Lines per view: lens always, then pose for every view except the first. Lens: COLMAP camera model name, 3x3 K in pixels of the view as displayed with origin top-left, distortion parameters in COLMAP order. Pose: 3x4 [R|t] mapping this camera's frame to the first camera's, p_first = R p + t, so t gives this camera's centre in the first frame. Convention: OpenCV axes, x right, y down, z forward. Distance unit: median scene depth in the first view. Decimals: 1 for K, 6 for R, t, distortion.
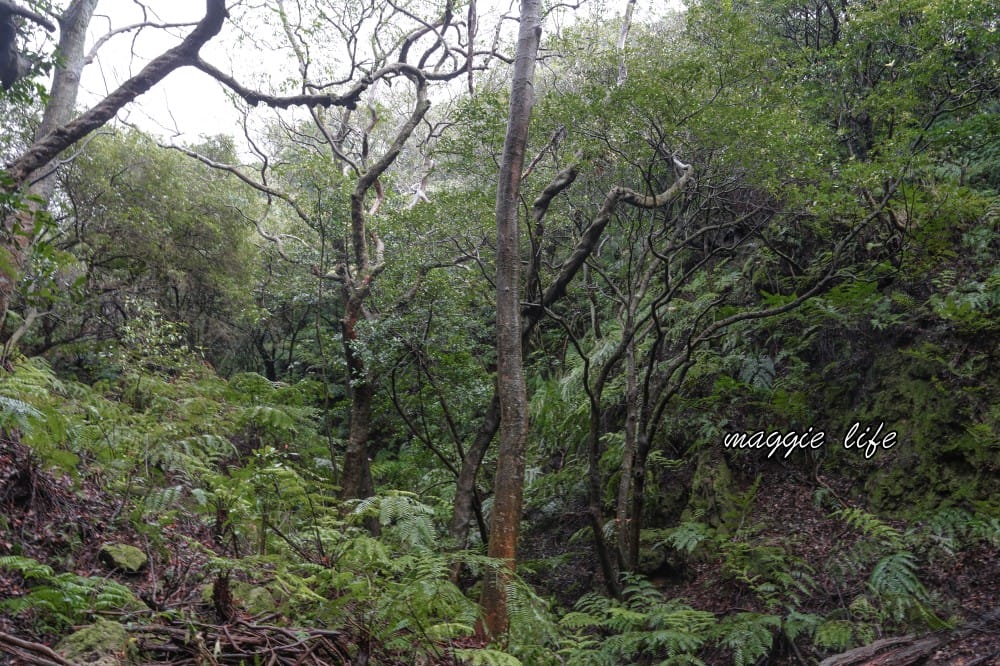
lens RADIAL K [[785.7, 0, 500.1], [0, 785.7, 333.3], [0, 0, 1]] dist [-0.010062, 0.002249]
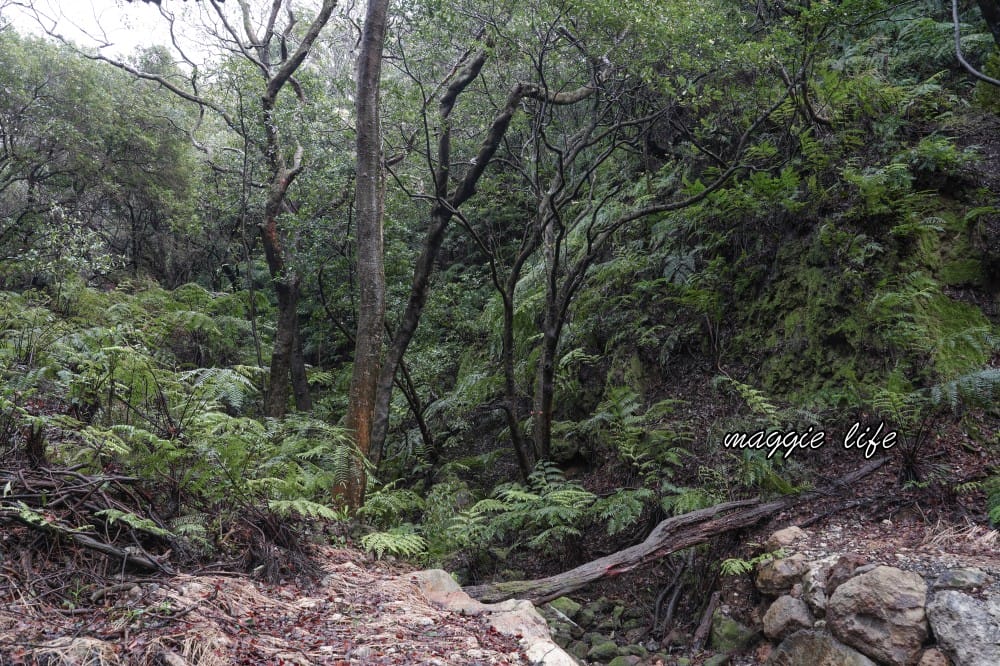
lens RADIAL K [[785.7, 0, 499.9], [0, 785.7, 332.8], [0, 0, 1]] dist [-0.010062, 0.002249]
pose [[0.999744, -0.020761, -0.008987, 0.123348], [0.021514, 0.995343, 0.093963, 0.036414], [0.006994, -0.094132, 0.995535, -0.020806]]
